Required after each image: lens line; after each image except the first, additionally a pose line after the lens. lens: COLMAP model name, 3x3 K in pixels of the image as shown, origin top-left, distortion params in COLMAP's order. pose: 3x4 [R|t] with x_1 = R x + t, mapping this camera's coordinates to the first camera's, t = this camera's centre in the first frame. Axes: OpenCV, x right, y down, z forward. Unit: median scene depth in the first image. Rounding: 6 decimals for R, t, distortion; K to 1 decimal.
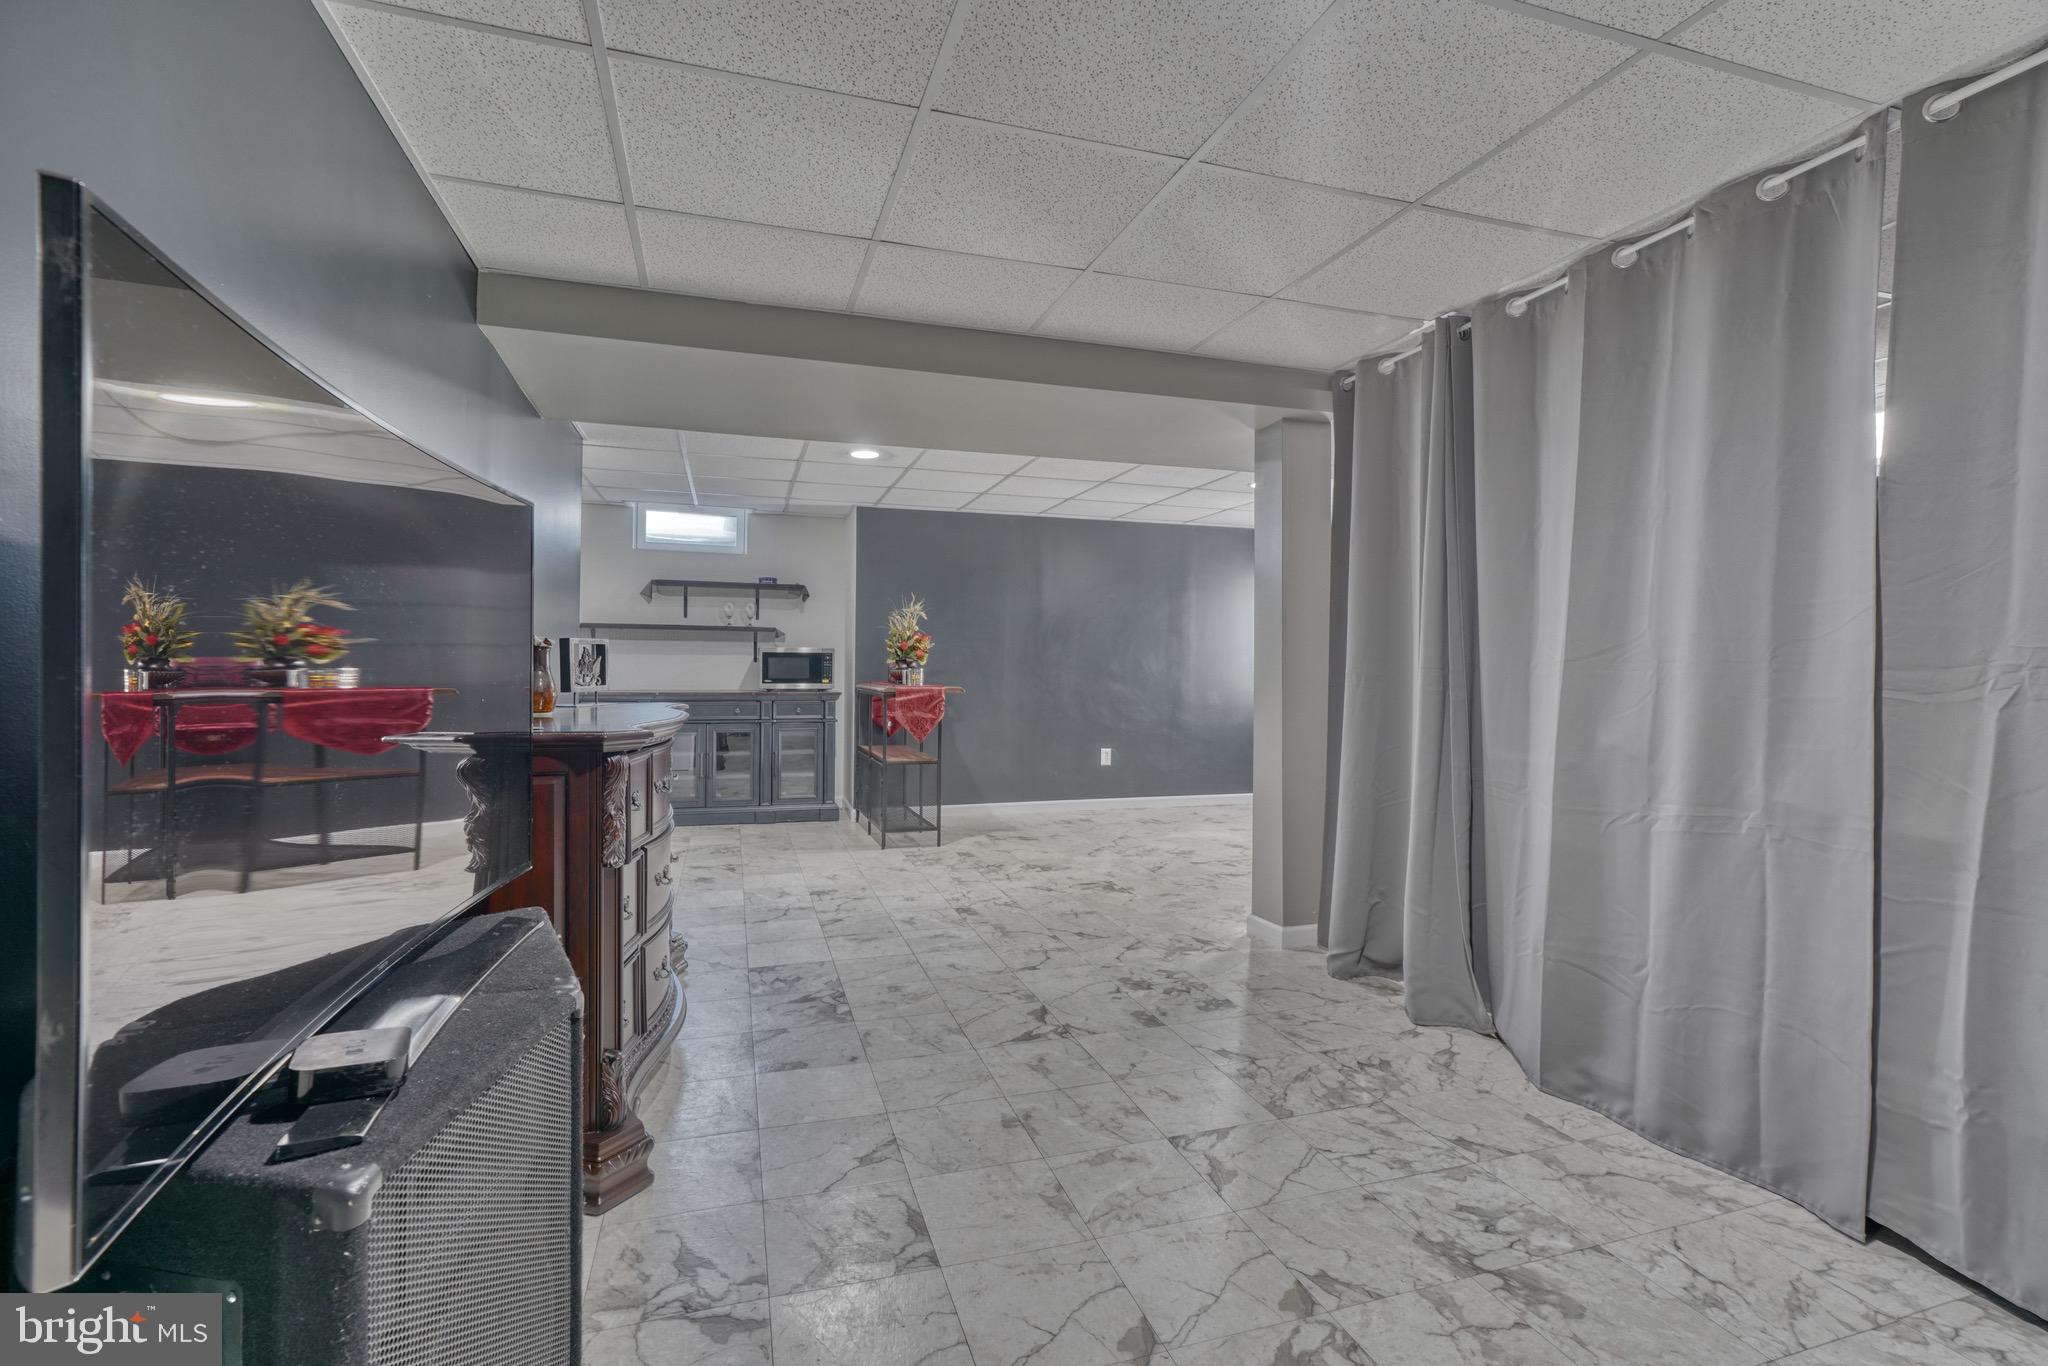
lens RADIAL K [[902.4, 0, 986.9], [0, 902.4, 670.7], [0, 0, 1]] dist [-0.003401, -0.000166]
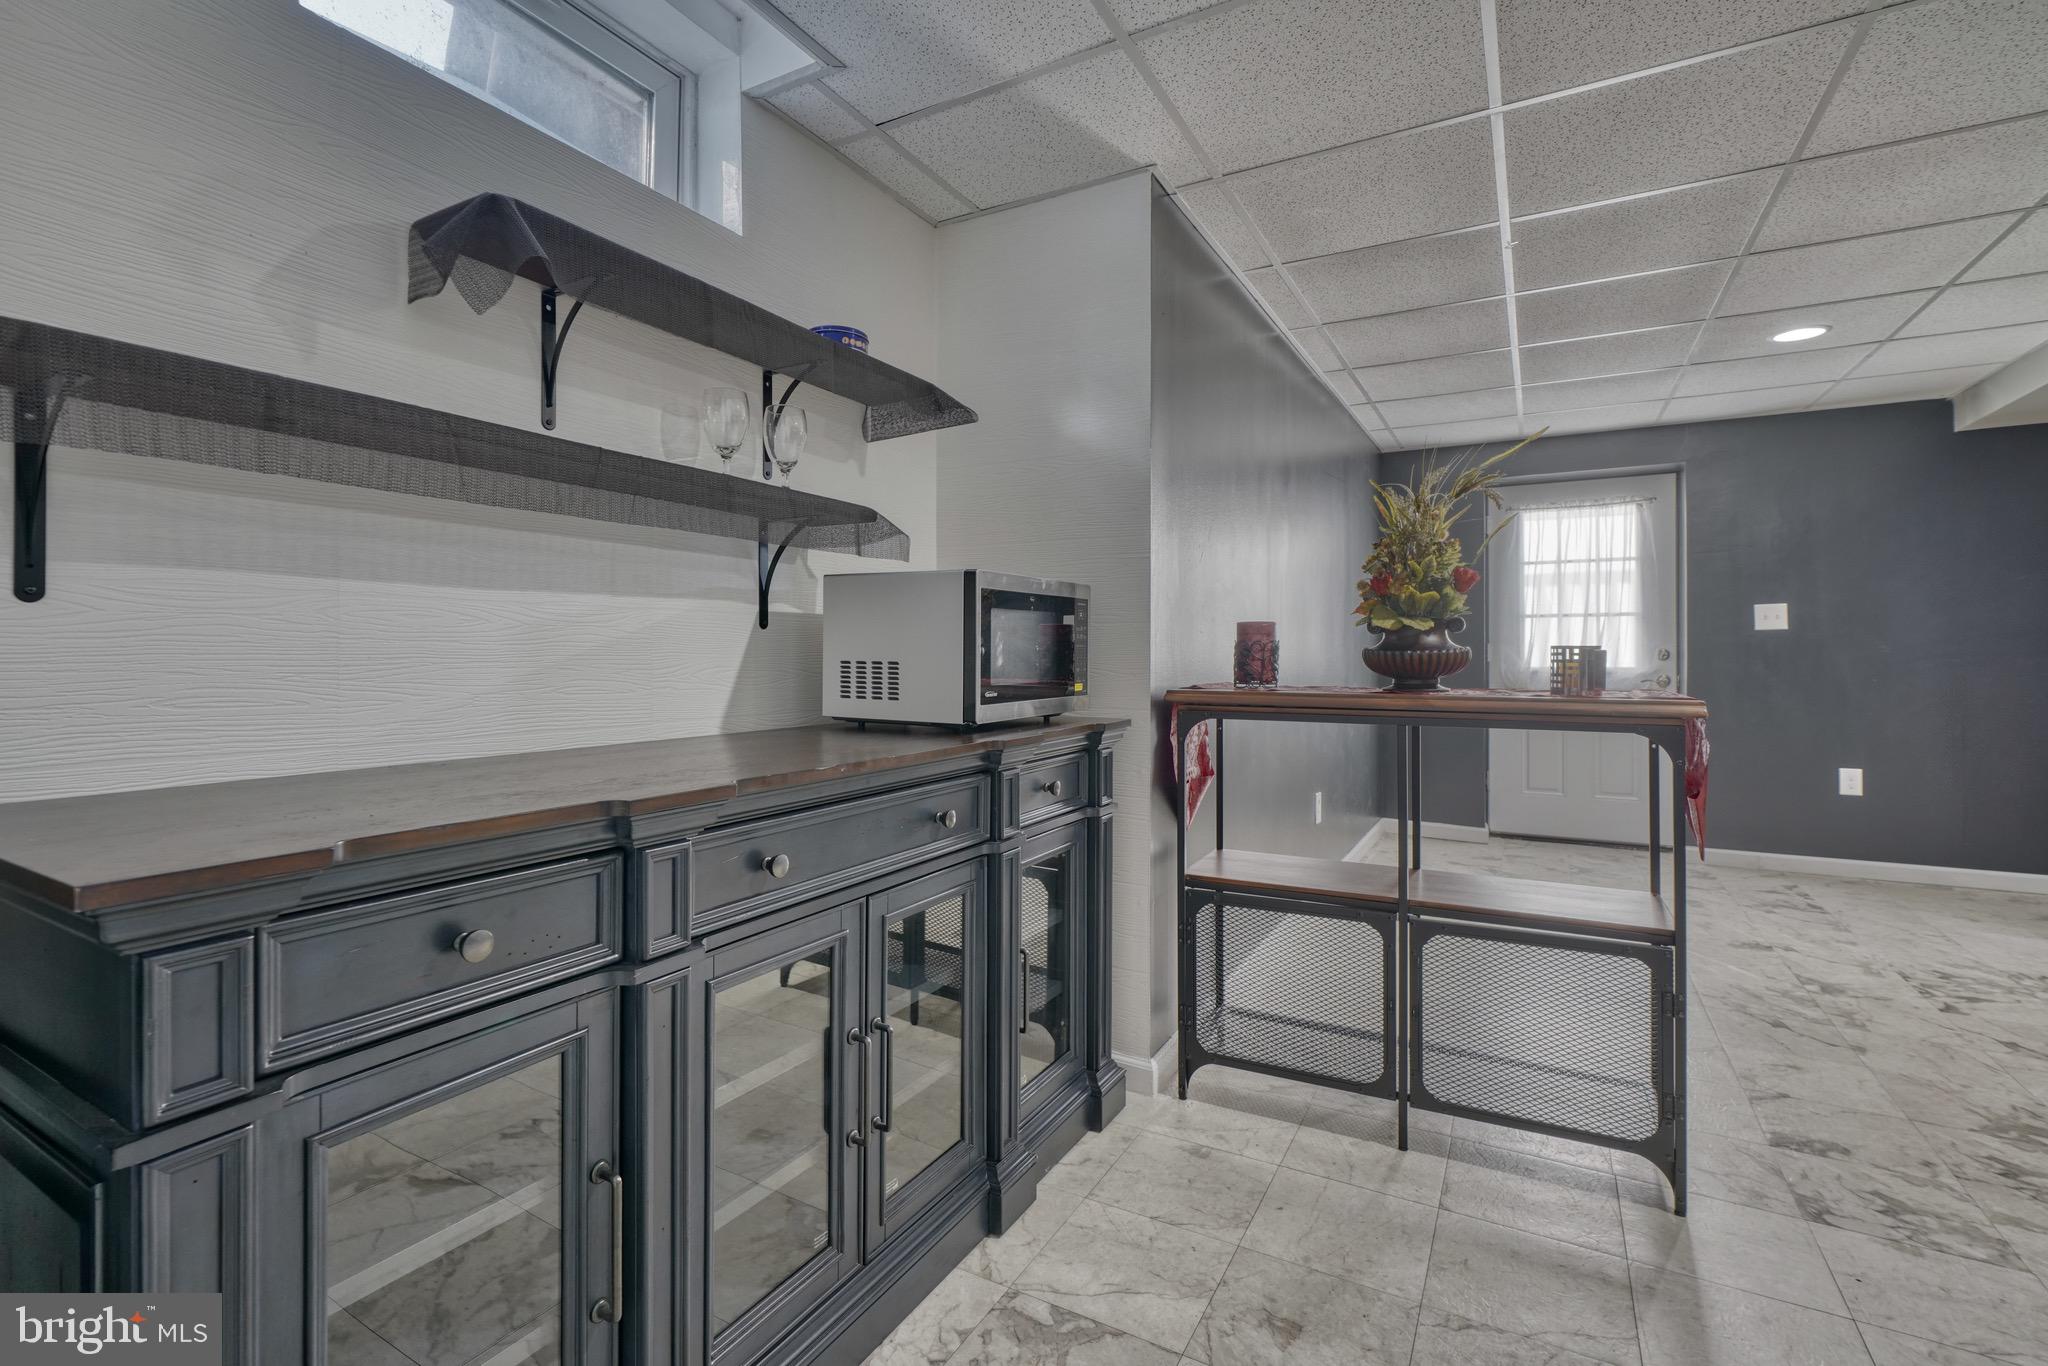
lens RADIAL K [[904.3, 0, 1056.8], [0, 904.3, 671.7], [0, 0, 1]] dist [0.021550, 0.000068]
pose [[0.686242, -0.021736, 0.727048, -0.587378], [0.007248, 0.999708, 0.023046, -0.002243], [-0.727337, -0.010545, 0.686199, 1.079326]]
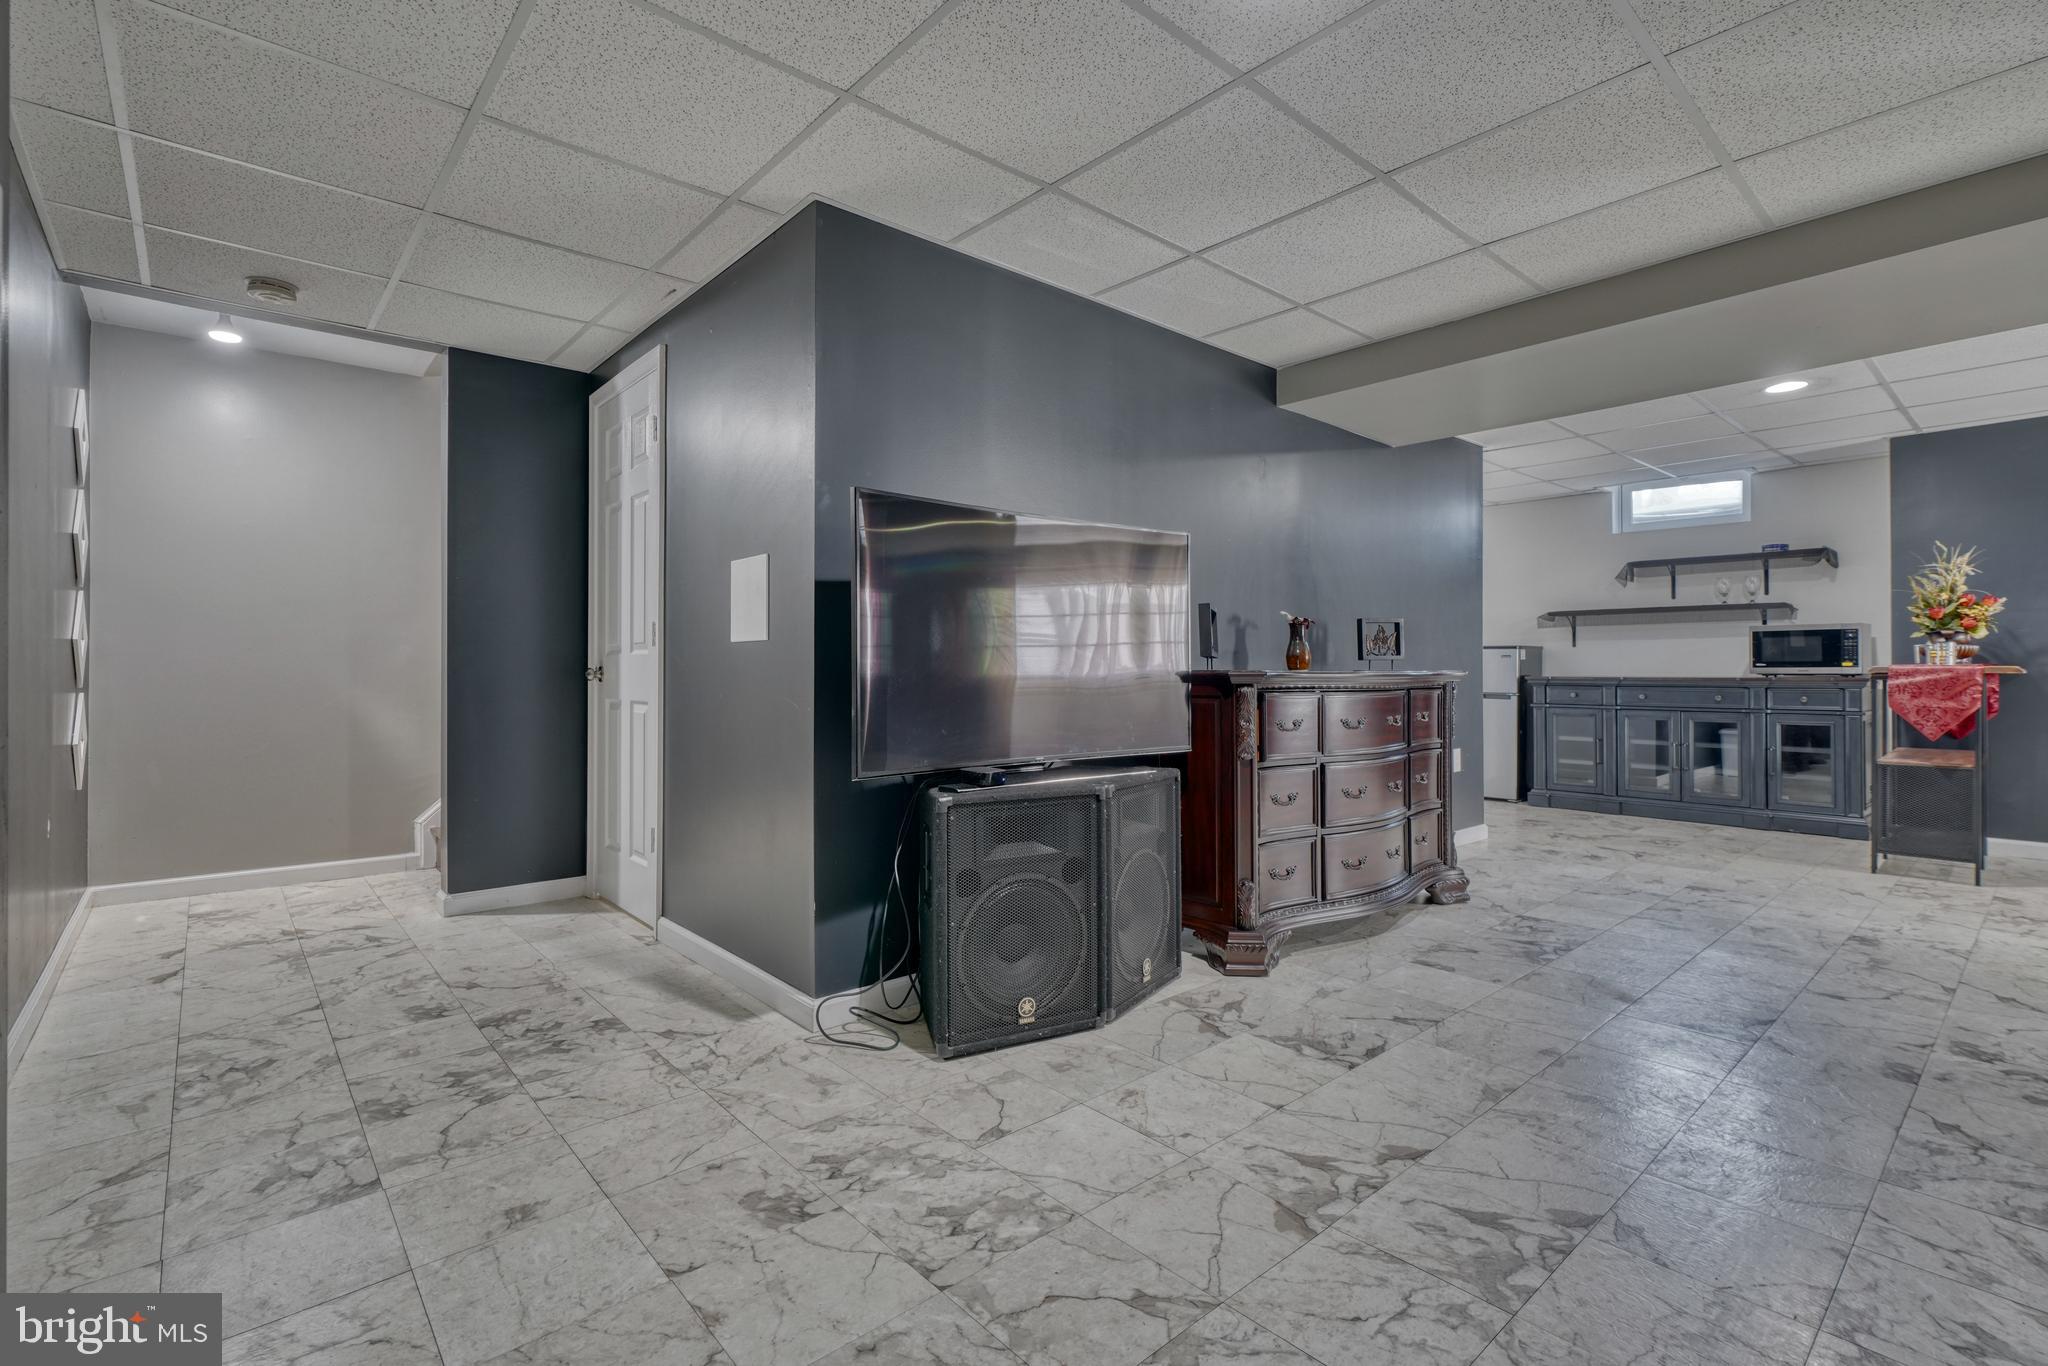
lens RADIAL K [[904.3, 0, 1056.8], [0, 904.3, 671.7], [0, 0, 1]] dist [0.021550, 0.000068]
pose [[0.452958, -0.004198, -0.891522, 0.311923], [0.001771, 0.999991, -0.003809, 0.027419], [0.891530, 0.000146, 0.452961, 0.004540]]
